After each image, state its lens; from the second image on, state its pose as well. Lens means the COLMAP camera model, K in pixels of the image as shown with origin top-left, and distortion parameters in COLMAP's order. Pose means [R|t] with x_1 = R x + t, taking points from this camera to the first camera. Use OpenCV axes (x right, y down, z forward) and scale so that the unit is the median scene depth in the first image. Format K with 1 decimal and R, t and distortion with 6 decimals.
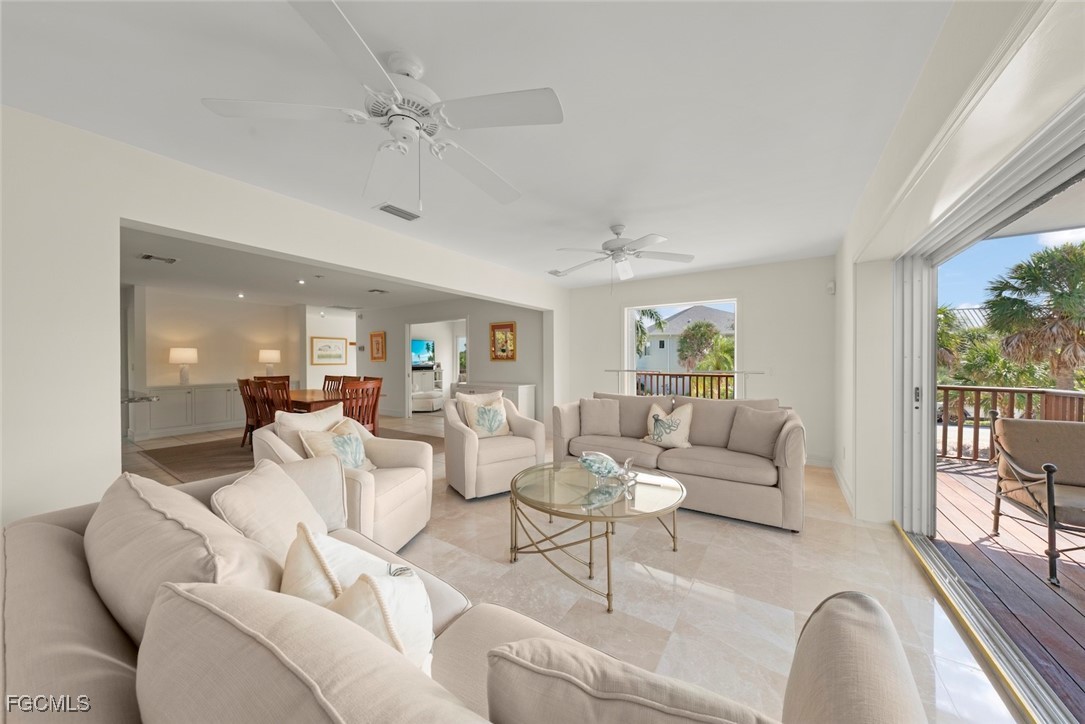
lens RADIAL K [[363.7, 0, 542.5], [0, 363.7, 362.0], [0, 0, 1]] dist [-0.000785, -0.000058]
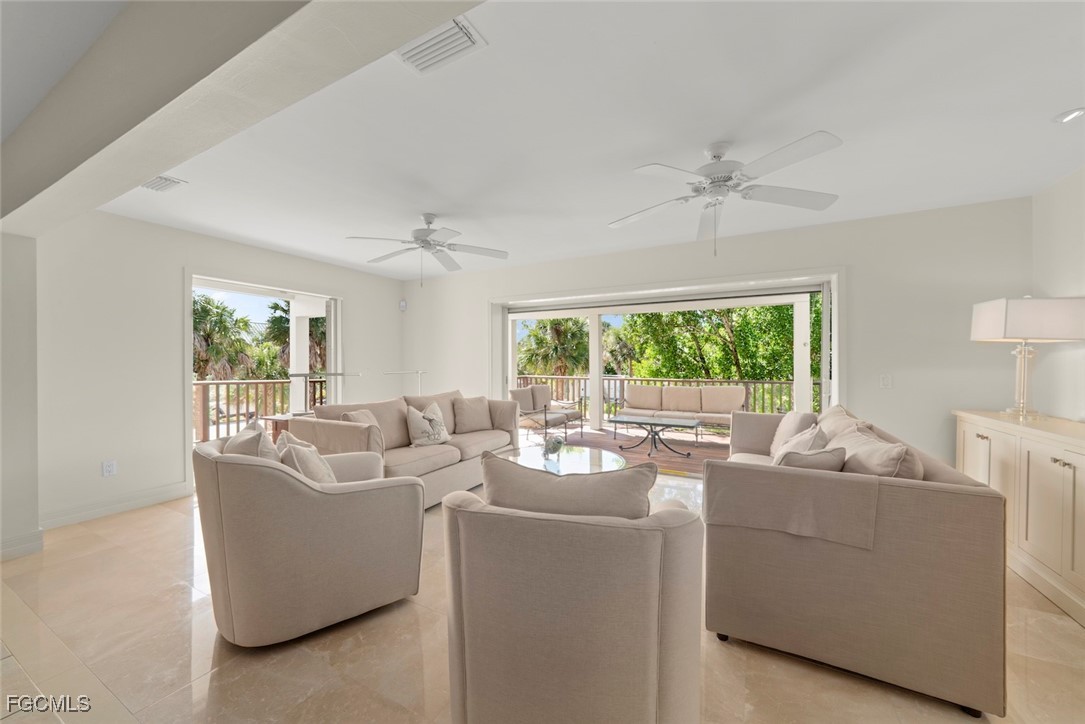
lens RADIAL K [[398.8, 0, 541.7], [0, 398.8, 366.1], [0, 0, 1]] dist [0.000455, 0.000106]
pose [[-0.093093, -0.002827, 0.995653, -0.435899], [0.007262, 0.999967, 0.003518, 0.004837], [-0.995631, 0.007558, -0.093070, 0.429767]]
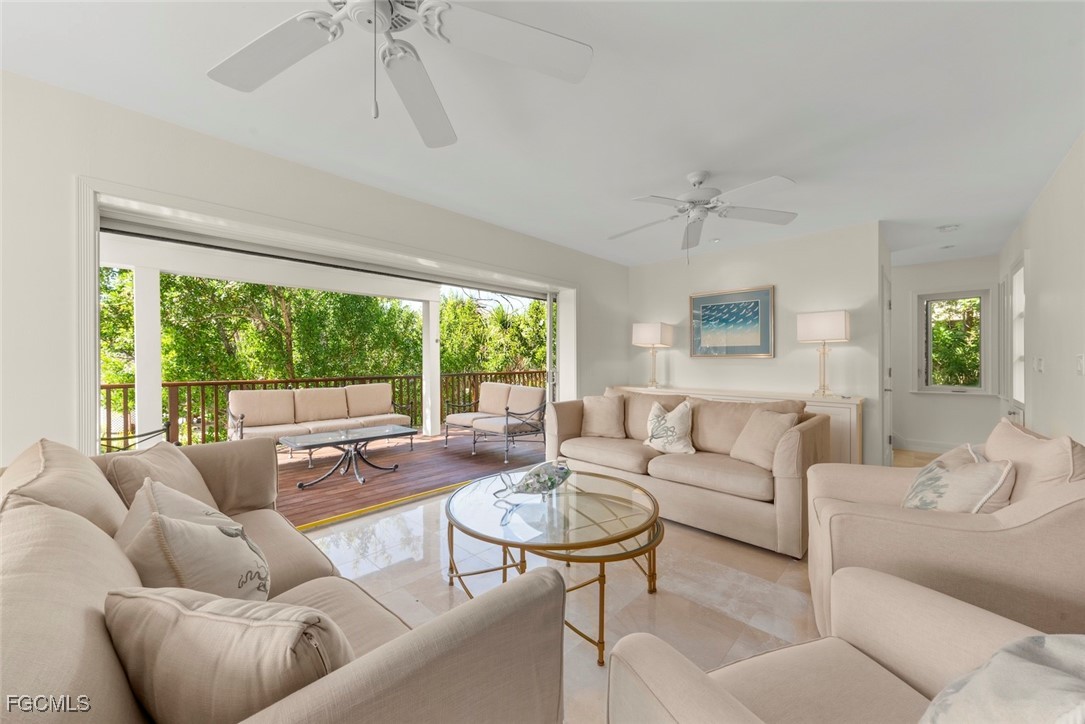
lens RADIAL K [[400.4, 0, 542.5], [0, 400.4, 362.0], [0, 0, 1]] dist [0.000277, 0.000003]
pose [[-0.983902, 0.003155, 0.178683, 0.001721], [0.005283, 0.999921, 0.011432, 0.004893], [-0.178633, 0.012191, -0.983840, 0.695807]]
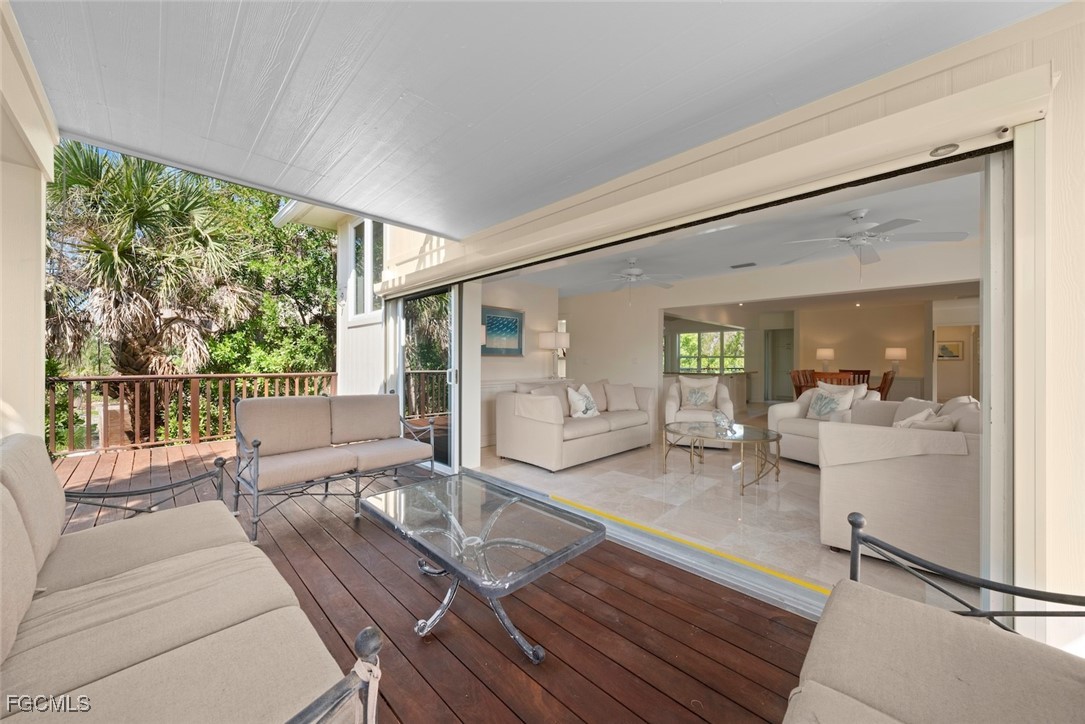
lens RADIAL K [[388.8, 0, 539.7], [0, 388.8, 359.1], [0, 0, 1]] dist [-0.000193, -0.000069]
pose [[-0.192543, 0.000430, -0.981288, 0.717780], [-0.009920, 0.999948, 0.002385, 0.010055], [0.981238, 0.010194, -0.192529, 0.205167]]
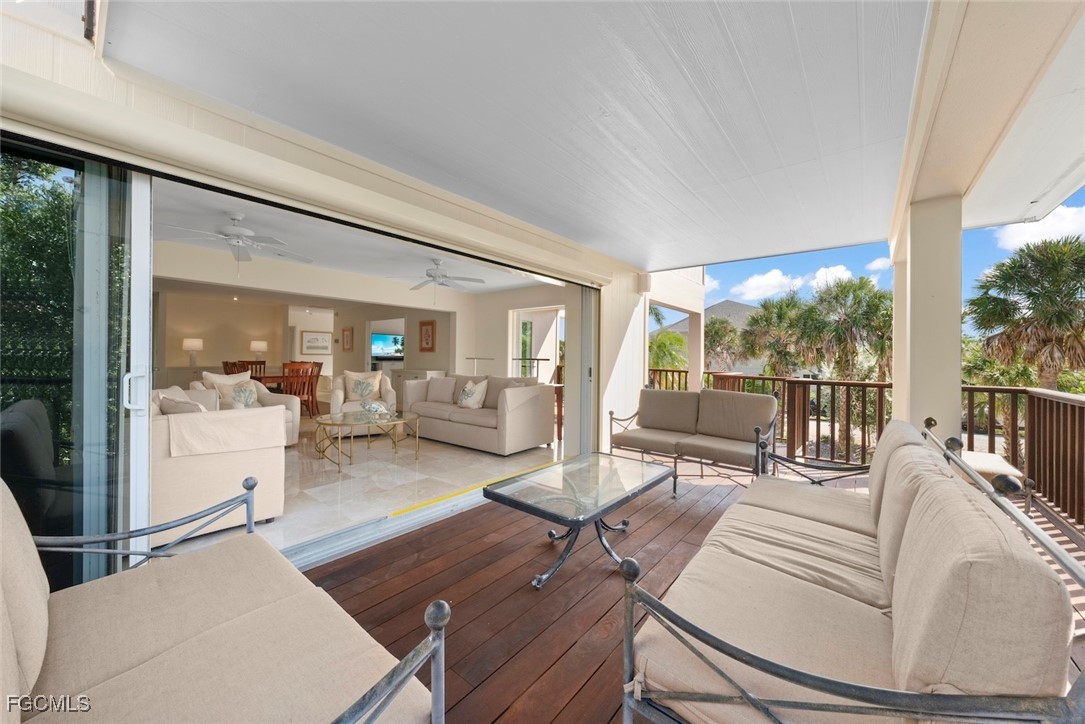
lens RADIAL K [[392.0, 0, 540.7], [0, 392.0, 353.2], [0, 0, 1]] dist [-0.000293, -0.000020]
pose [[0.994609, 0.014742, -0.102640, 0.423900], [-0.016333, 0.999759, -0.014670, 0.015087], [0.102399, 0.016268, 0.994610, -0.292397]]
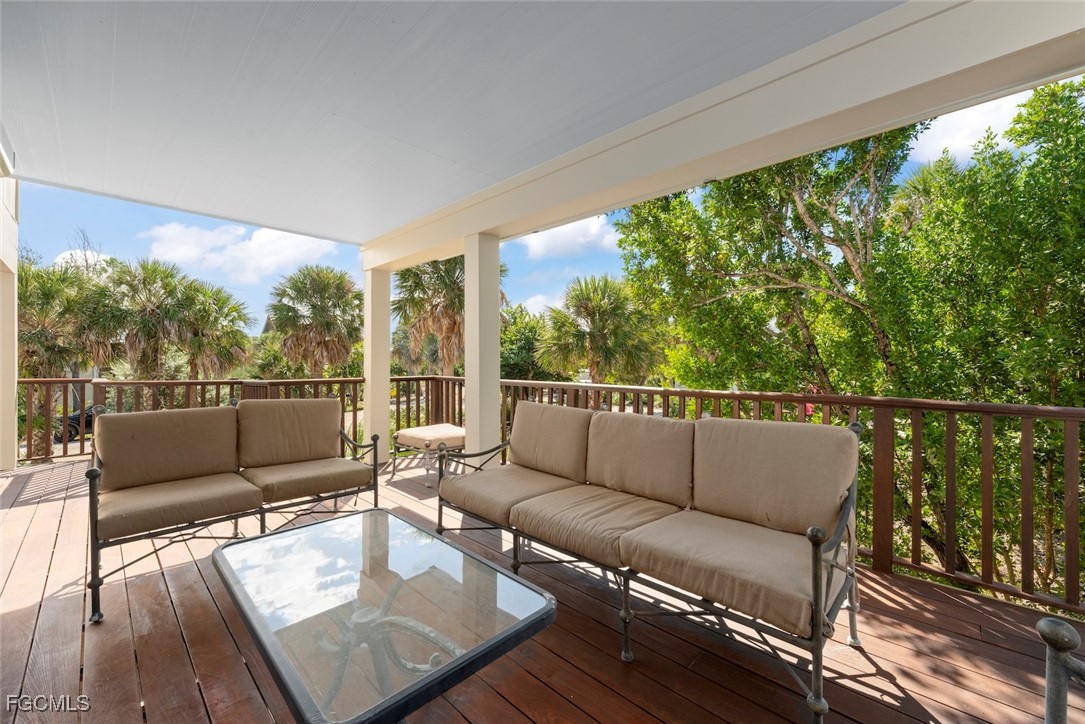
lens RADIAL K [[428.9, 0, 539.4], [0, 428.9, 368.9], [0, 0, 1]] dist [0.001483, 0.000215]
pose [[0.180851, -0.012998, 0.983425, 0.225423], [0.002727, 0.999915, 0.012714, 0.020208], [-0.983507, 0.000383, 0.180871, -0.033351]]
